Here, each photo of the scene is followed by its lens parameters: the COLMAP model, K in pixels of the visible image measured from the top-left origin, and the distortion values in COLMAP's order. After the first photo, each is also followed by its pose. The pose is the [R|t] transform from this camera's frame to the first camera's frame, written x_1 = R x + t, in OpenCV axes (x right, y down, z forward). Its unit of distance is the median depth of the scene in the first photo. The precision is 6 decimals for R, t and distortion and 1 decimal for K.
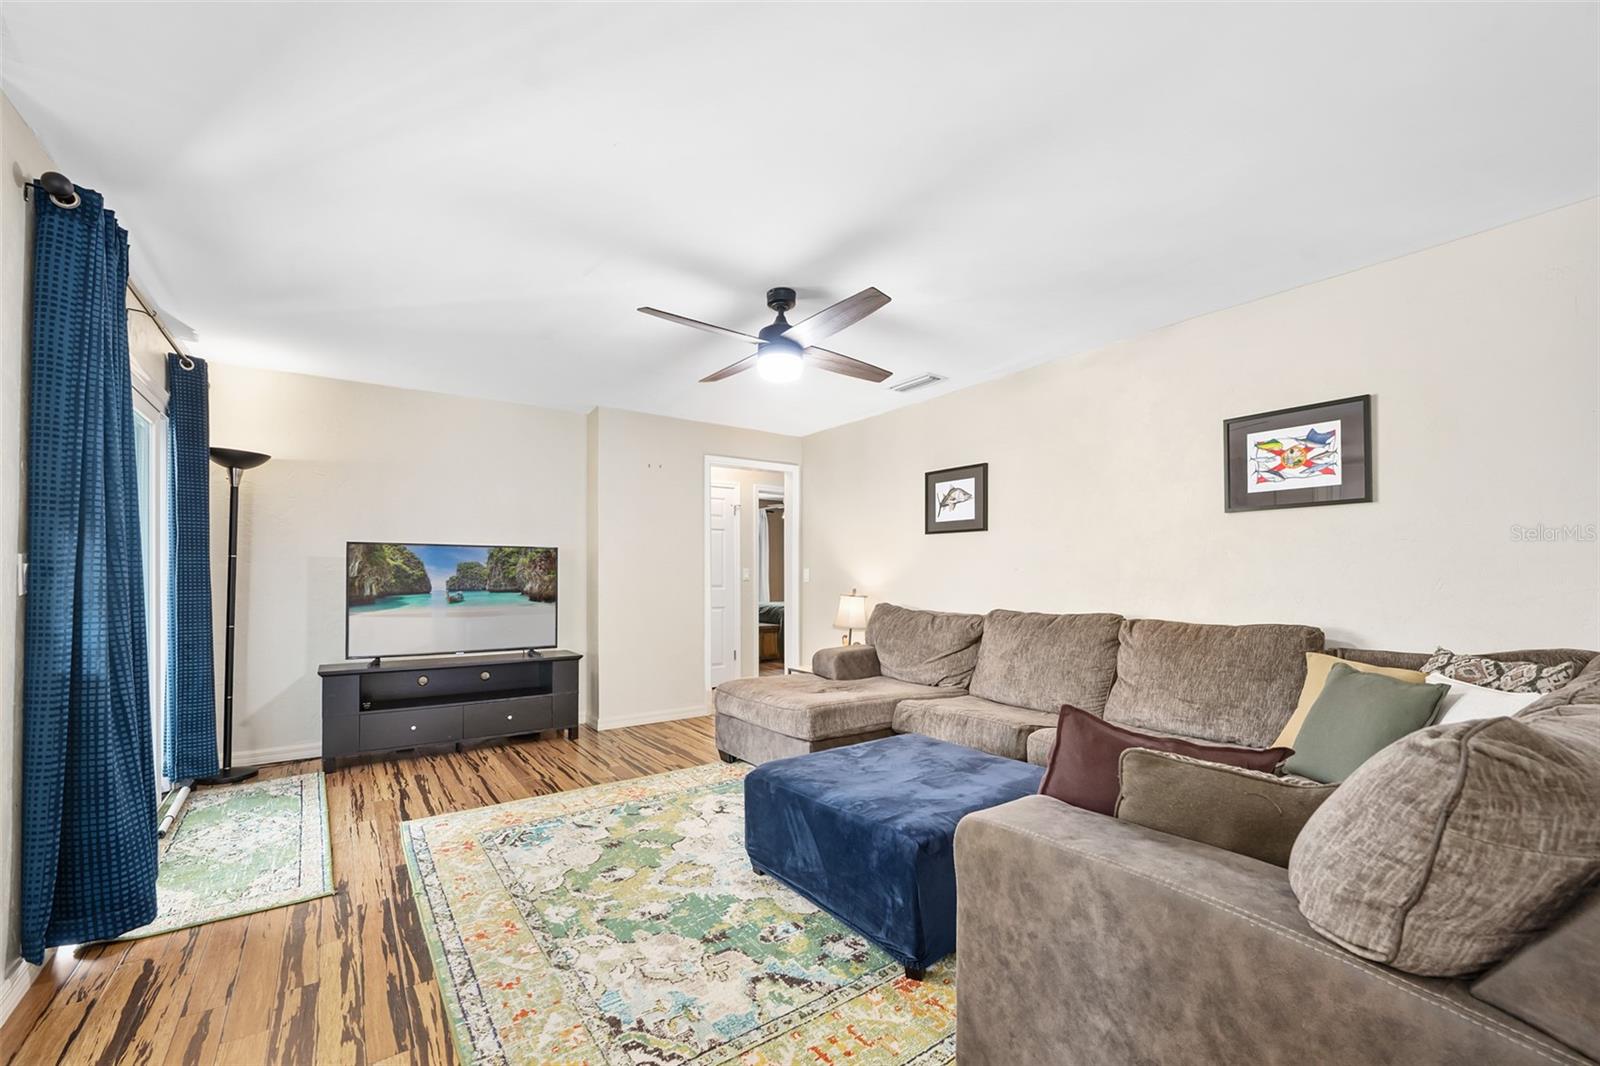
lens RADIAL K [[661.3, 0, 782.9], [0, 661.3, 572.9], [0, 0, 1]] dist [0.000128, 0.000100]
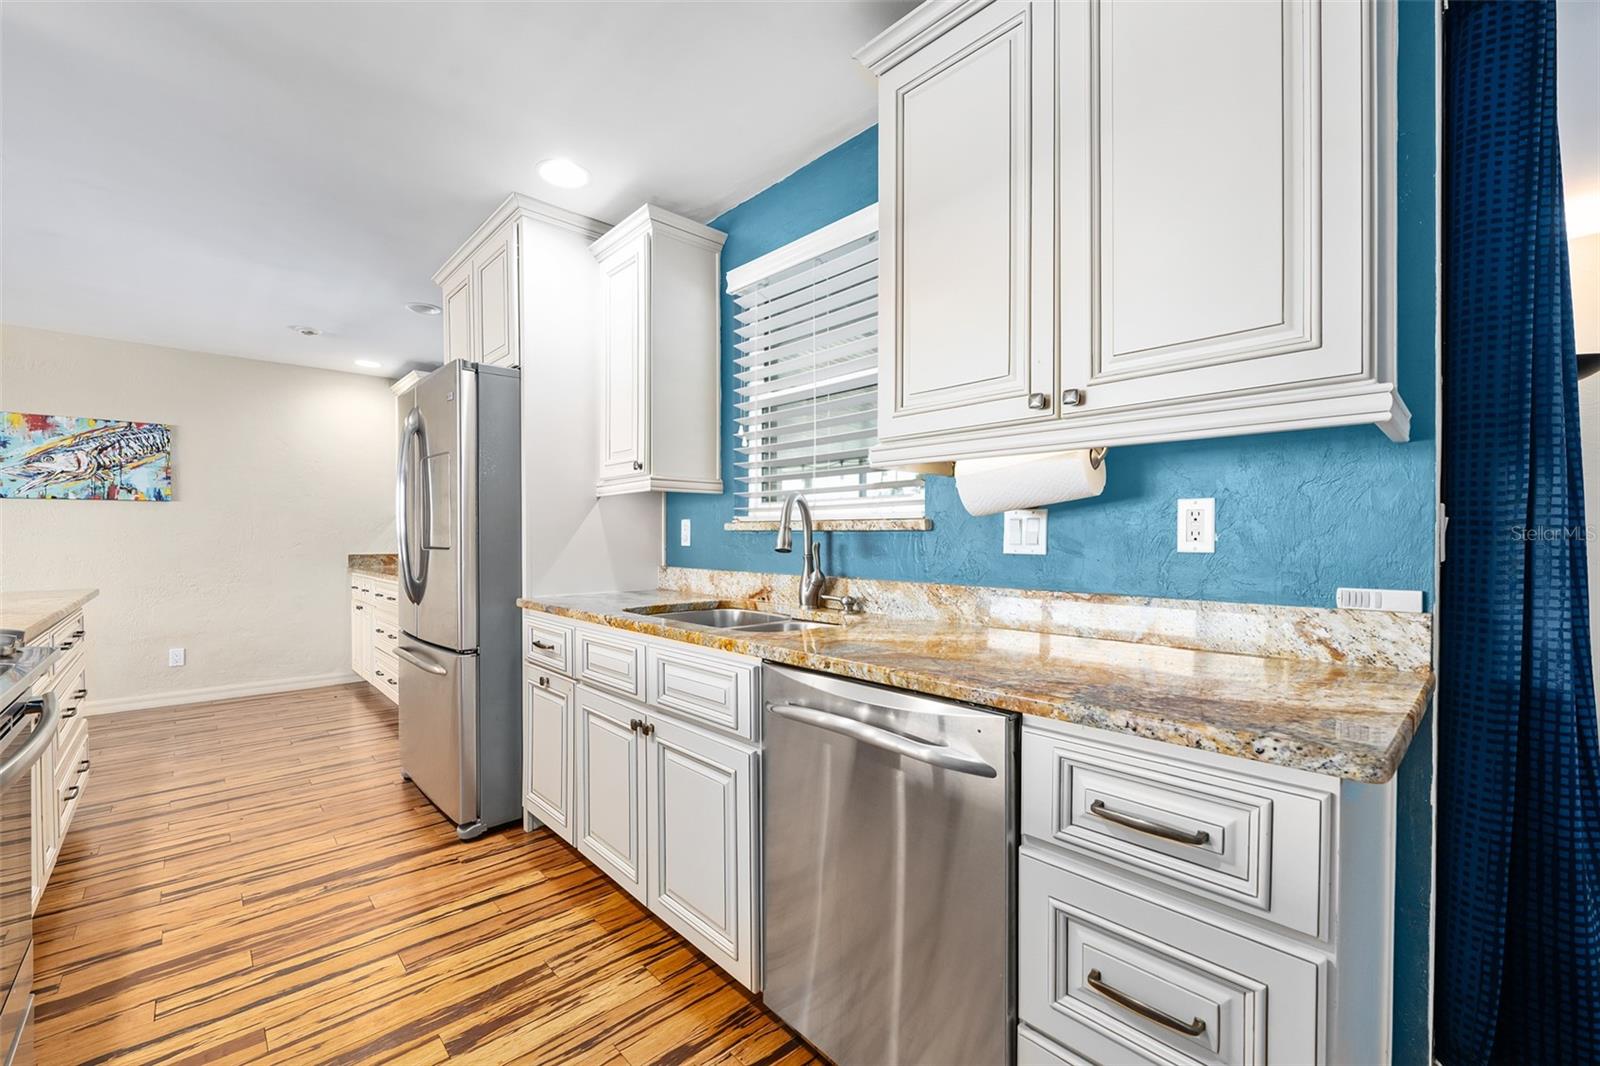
lens RADIAL K [[661.3, 0, 769.7], [0, 661.3, 545.2], [0, 0, 1]] dist [0.000128, 0.000100]
pose [[0.141095, 0.014405, -0.989891, -0.516966], [0.002954, 0.999884, 0.014972, 0.003304], [0.989992, -0.005037, 0.141036, 0.168060]]
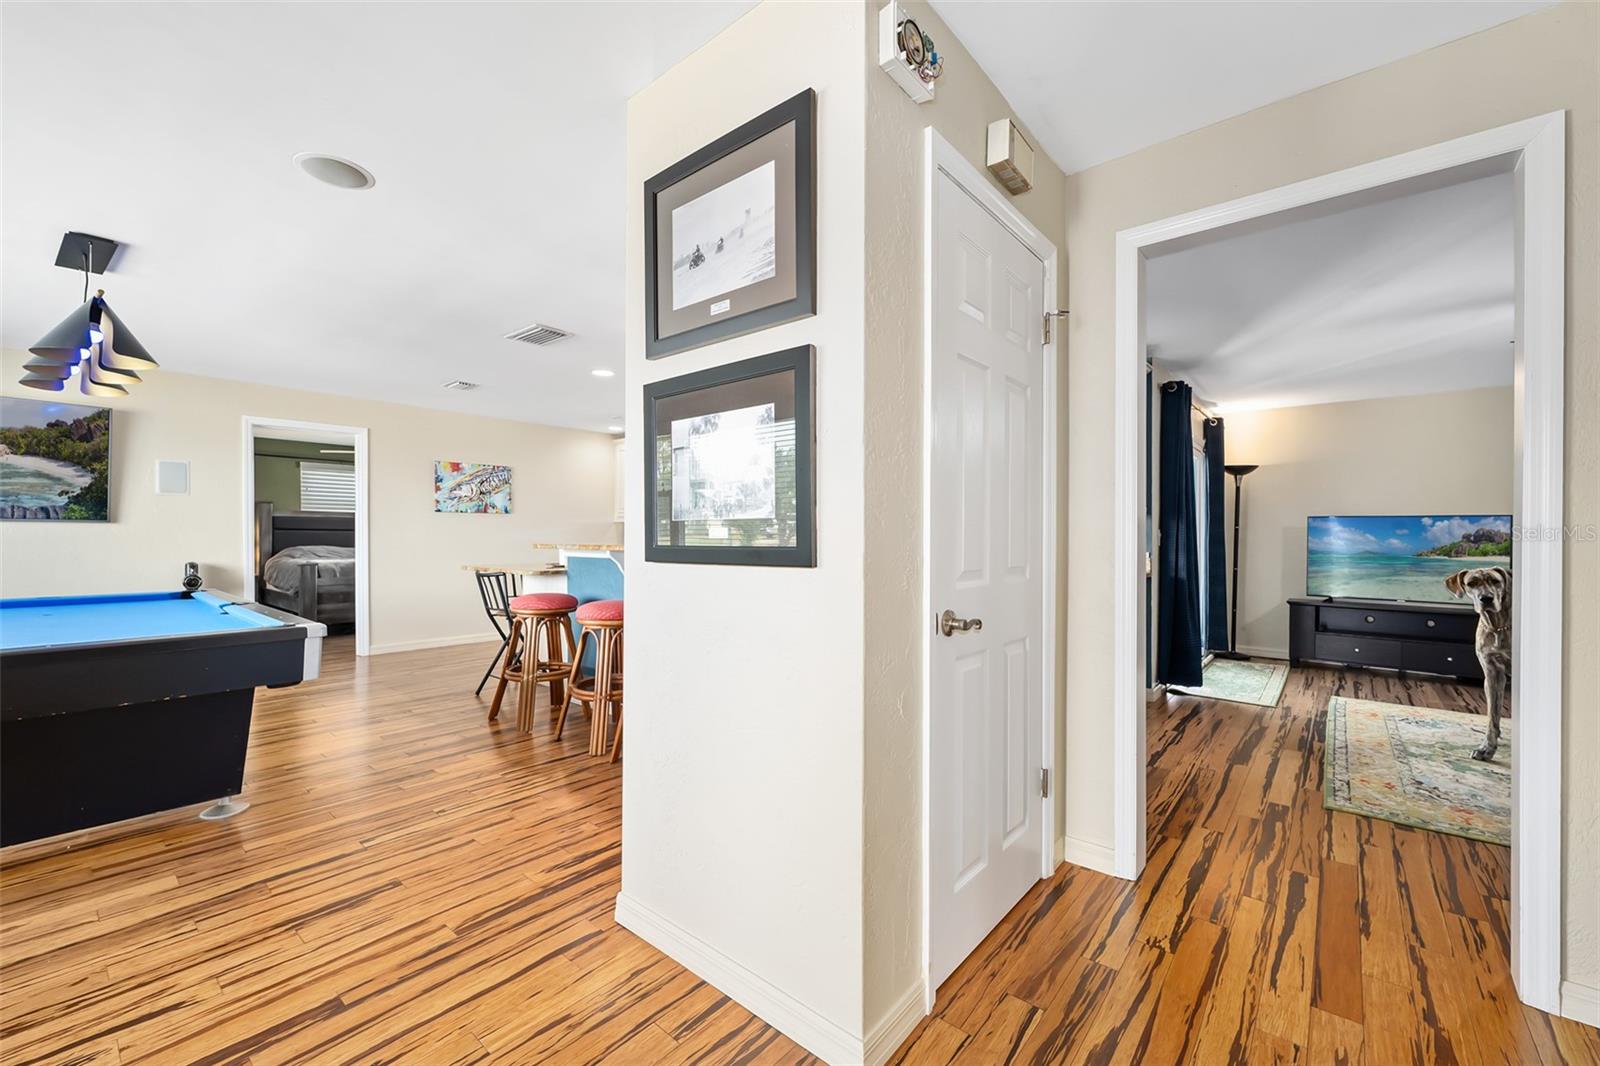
lens RADIAL K [[661.3, 0, 801.2], [0, 661.3, 535.2], [0, 0, 1]] dist [0.000128, 0.000100]
pose [[0.280673, -0.000902, -0.959803, 0.787567], [-0.003570, 0.999992, -0.001984, 0.002108], [0.959797, 0.003983, 0.280667, -0.894245]]
